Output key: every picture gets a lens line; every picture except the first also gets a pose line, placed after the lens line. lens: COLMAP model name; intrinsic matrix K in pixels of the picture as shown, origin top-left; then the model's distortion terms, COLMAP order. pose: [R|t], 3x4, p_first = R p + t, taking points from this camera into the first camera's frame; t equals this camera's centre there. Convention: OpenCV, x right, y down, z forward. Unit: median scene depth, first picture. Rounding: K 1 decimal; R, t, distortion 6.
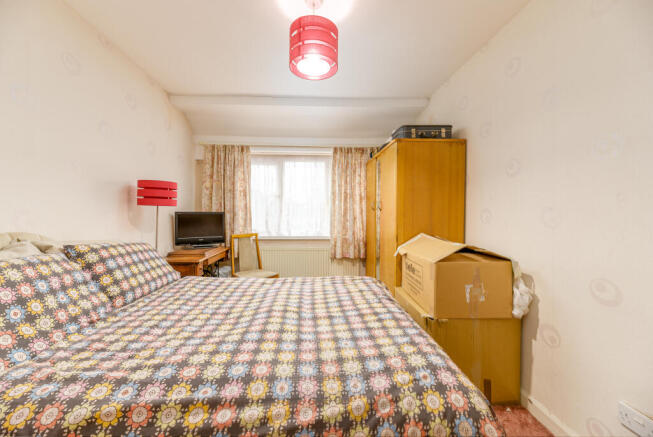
lens RADIAL K [[259.9, 0, 326.5], [0, 259.9, 218.5], [0, 0, 1]] dist [0.002030, -0.000086]
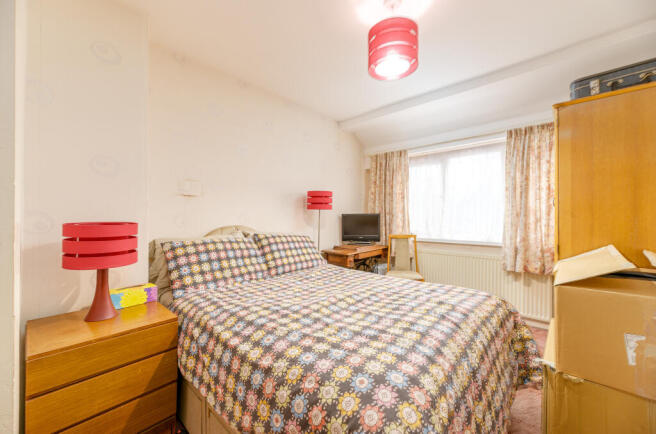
lens RADIAL K [[262.3, 0, 328.0], [0, 262.3, 217.0], [0, 0, 1]] dist [0.002598, 0.000282]
pose [[0.704195, -0.003349, -0.709999, 0.330603], [-0.008439, 0.999879, -0.013086, 0.006651], [0.709957, 0.015207, 0.704081, 0.076986]]
